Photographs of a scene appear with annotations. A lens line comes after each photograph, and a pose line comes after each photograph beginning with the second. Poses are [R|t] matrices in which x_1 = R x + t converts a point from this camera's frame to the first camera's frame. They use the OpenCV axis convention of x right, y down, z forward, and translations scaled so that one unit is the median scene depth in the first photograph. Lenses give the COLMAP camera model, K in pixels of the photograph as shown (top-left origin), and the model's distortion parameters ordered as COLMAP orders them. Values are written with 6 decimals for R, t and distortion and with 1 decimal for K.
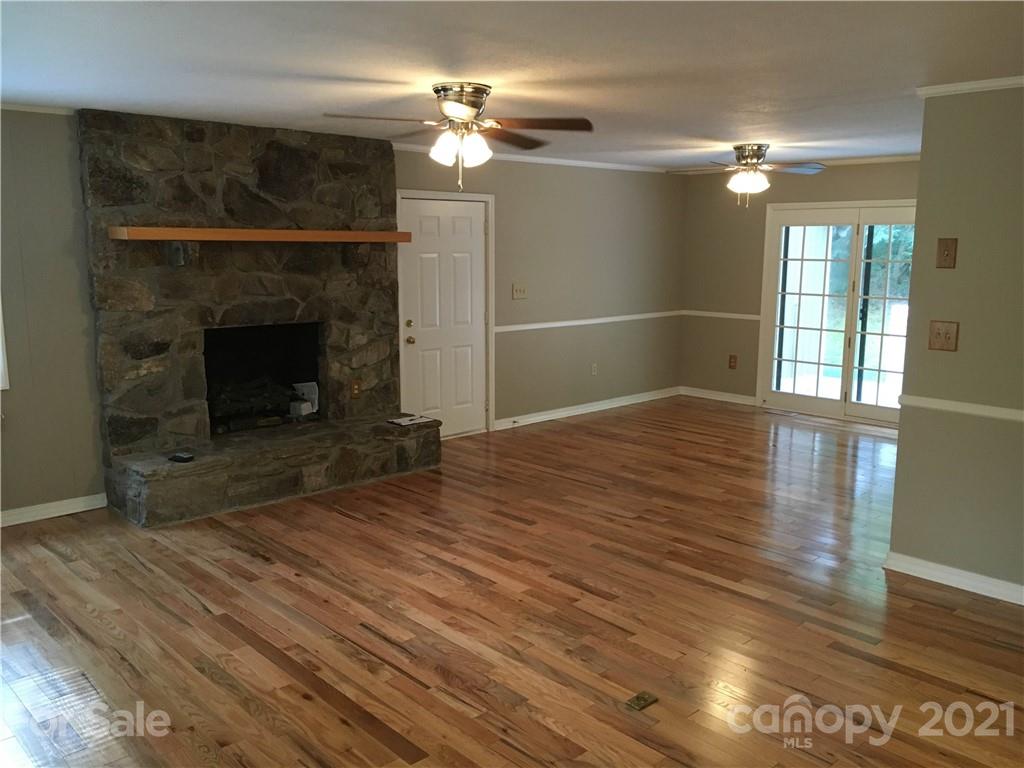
lens RADIAL K [[874.1, 0, 512.0], [0, 874.1, 384.0], [0, 0, 1]] dist [0.083822, -0.115138]
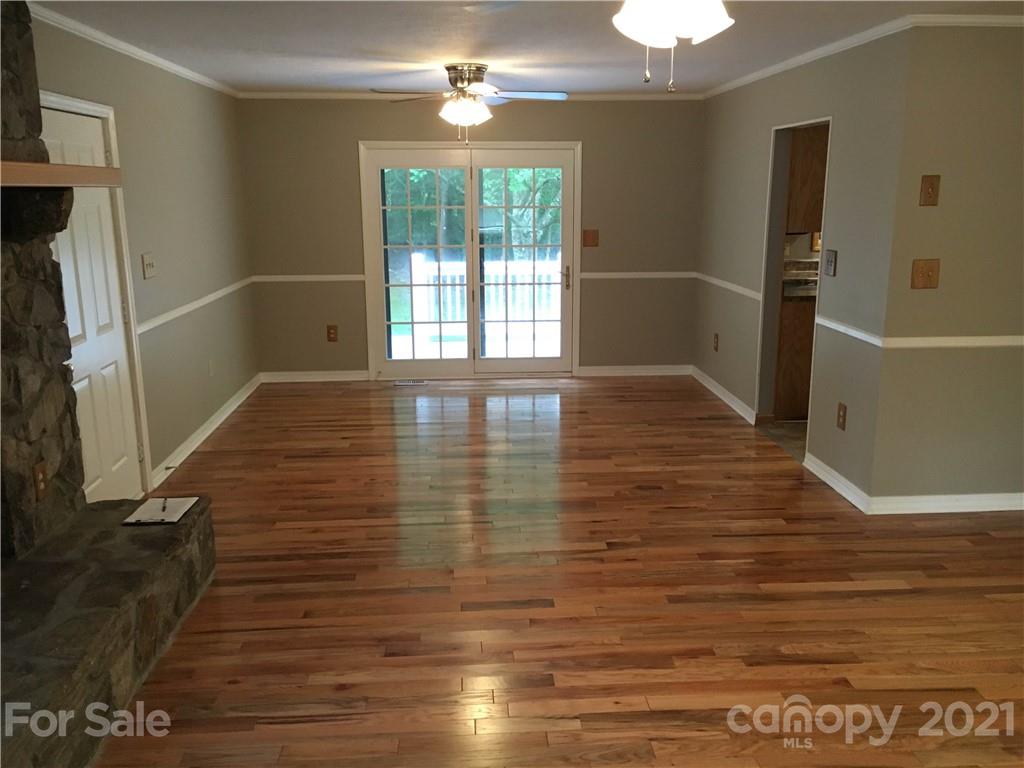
lens RADIAL K [[874.1, 0, 512.0], [0, 874.1, 384.0], [0, 0, 1]] dist [0.083822, -0.115138]
pose [[0.635103, -0.176610, 0.751966, -0.430150], [0.134264, 0.983932, 0.117693, -0.082745], [-0.760669, 0.026215, 0.648611, 0.518673]]
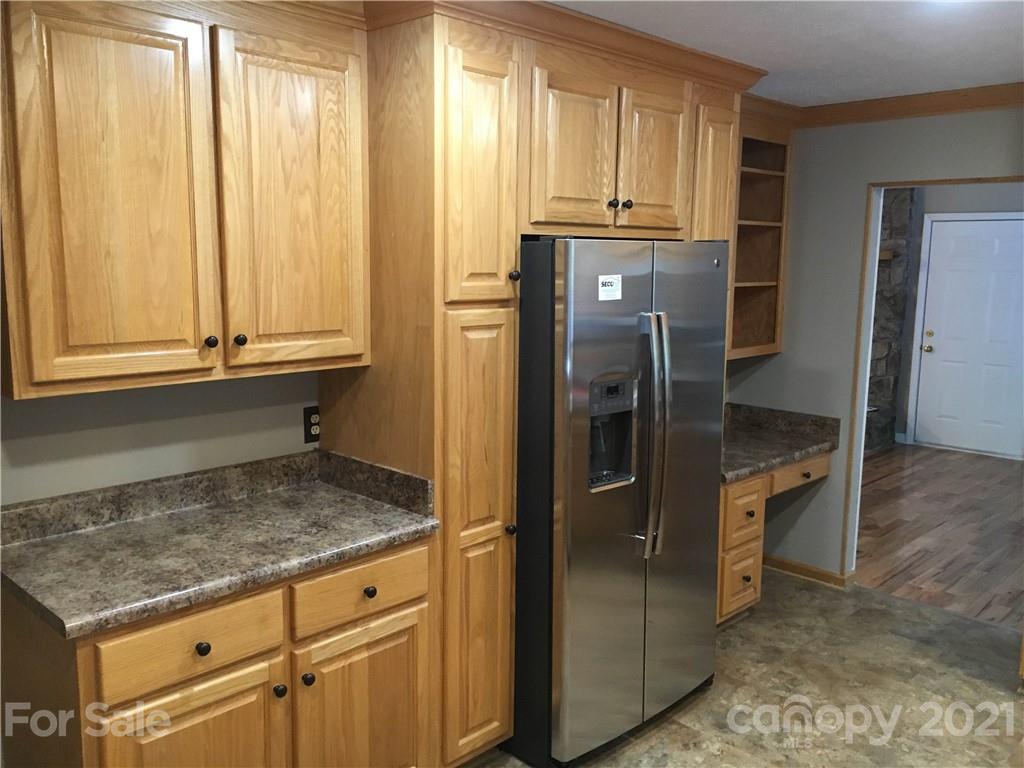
lens RADIAL K [[874.1, 0, 512.0], [0, 874.1, 384.0], [0, 0, 1]] dist [0.083822, -0.115138]
pose [[0.040318, 0.139145, -0.989451, 1.180408], [-0.179609, 0.975136, 0.129813, -0.069579], [0.982912, 0.172480, 0.064307, 0.508917]]
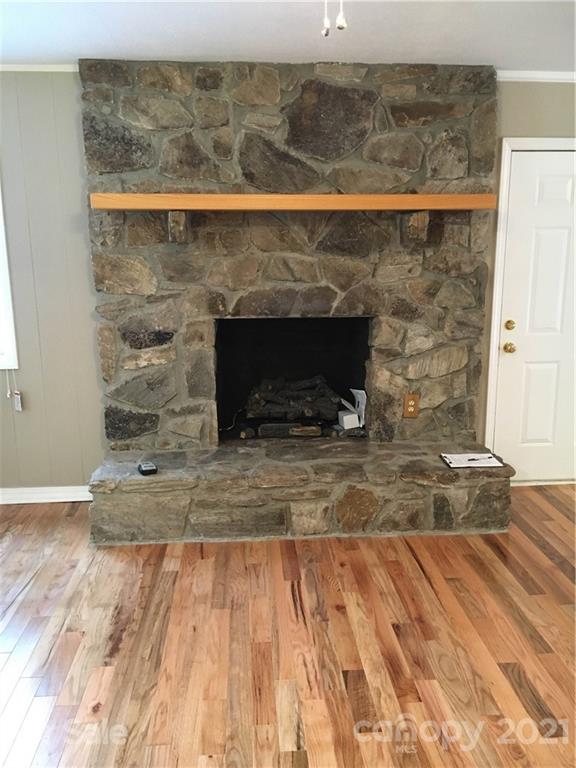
lens RADIAL K [[655.6, 0, 288.0], [0, 655.6, 384.0], [0, 0, 1]] dist [0.083822, -0.115138]
pose [[0.777925, 0.119424, -0.616904, 0.106425], [-0.093005, 0.992843, 0.074919, -0.053192], [0.621436, -0.000906, 0.783465, 0.537634]]
